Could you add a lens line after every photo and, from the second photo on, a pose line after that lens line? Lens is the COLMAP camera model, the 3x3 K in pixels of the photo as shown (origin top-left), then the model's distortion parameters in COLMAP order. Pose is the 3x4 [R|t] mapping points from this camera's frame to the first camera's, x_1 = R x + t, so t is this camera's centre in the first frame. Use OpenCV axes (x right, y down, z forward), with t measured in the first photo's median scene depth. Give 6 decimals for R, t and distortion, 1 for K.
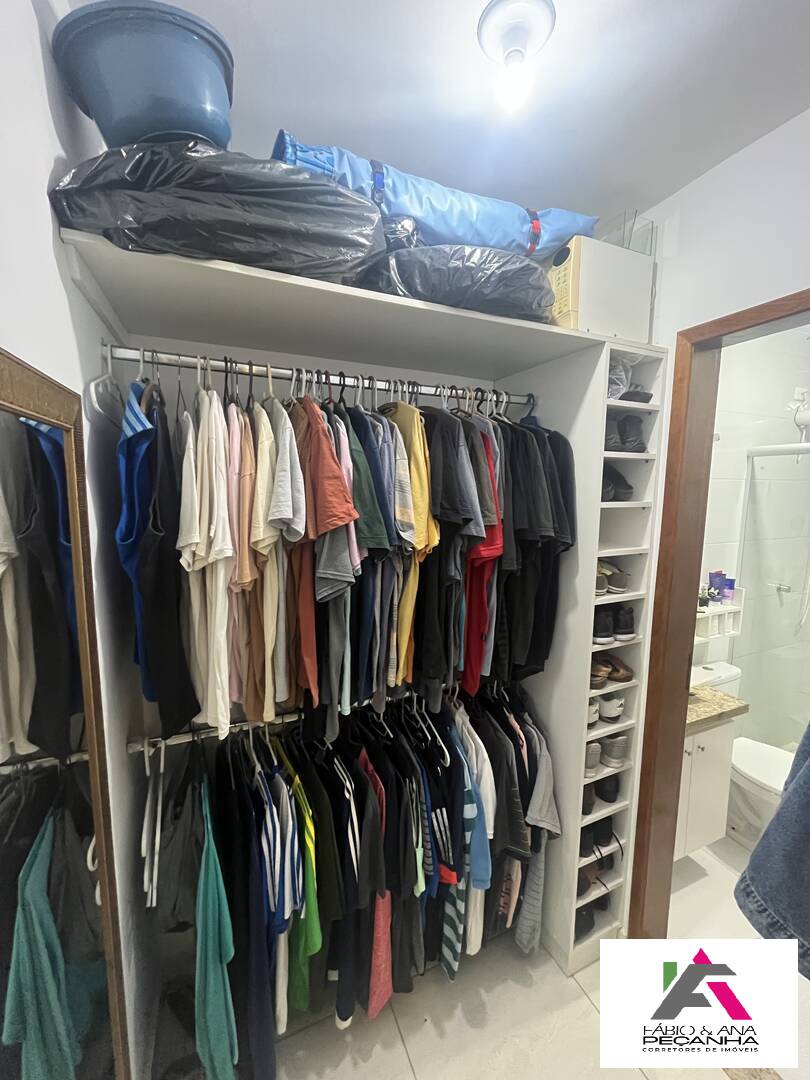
lens RADIAL K [[437.8, 0, 402.8], [0, 437.8, 535.8], [0, 0, 1]] dist [-0.004881, 0.001019]
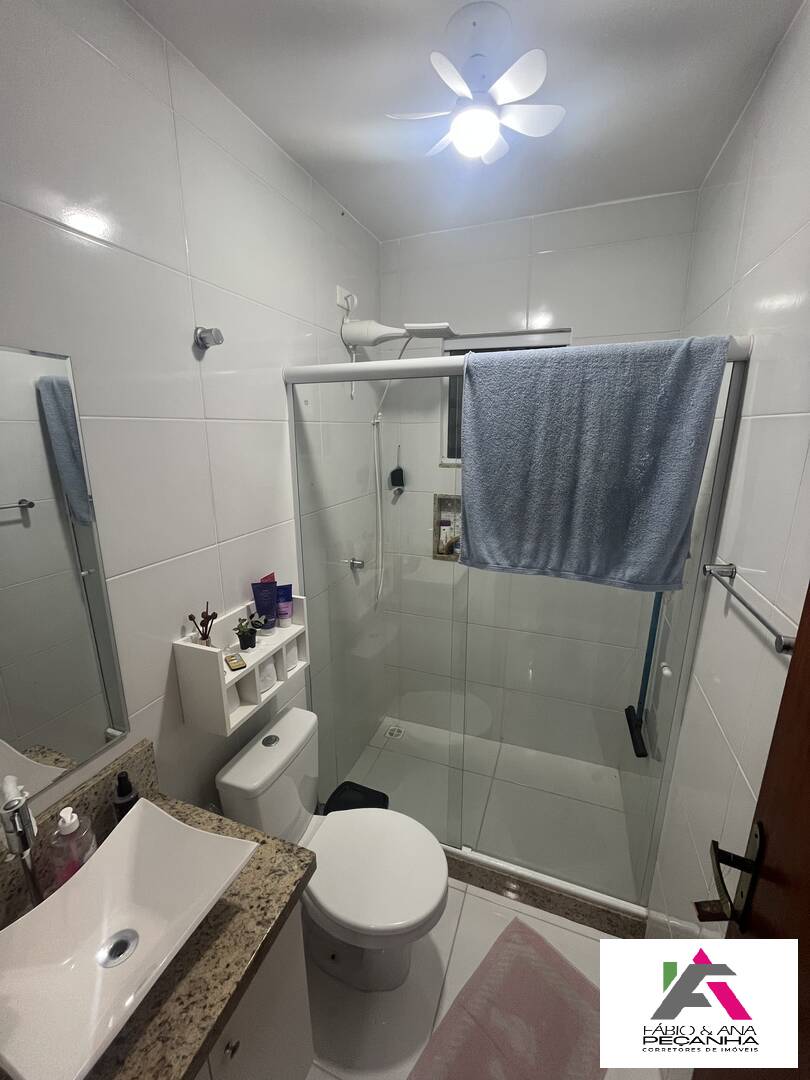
lens RADIAL K [[437.8, 0, 404.7], [0, 437.8, 542.6], [0, 0, 1]] dist [-0.004881, 0.001019]
pose [[0.692182, -0.188492, 0.696674, 0.445203], [0.095418, 0.980720, 0.170541, -0.050217], [-0.715388, -0.051570, 0.696822, 0.447574]]
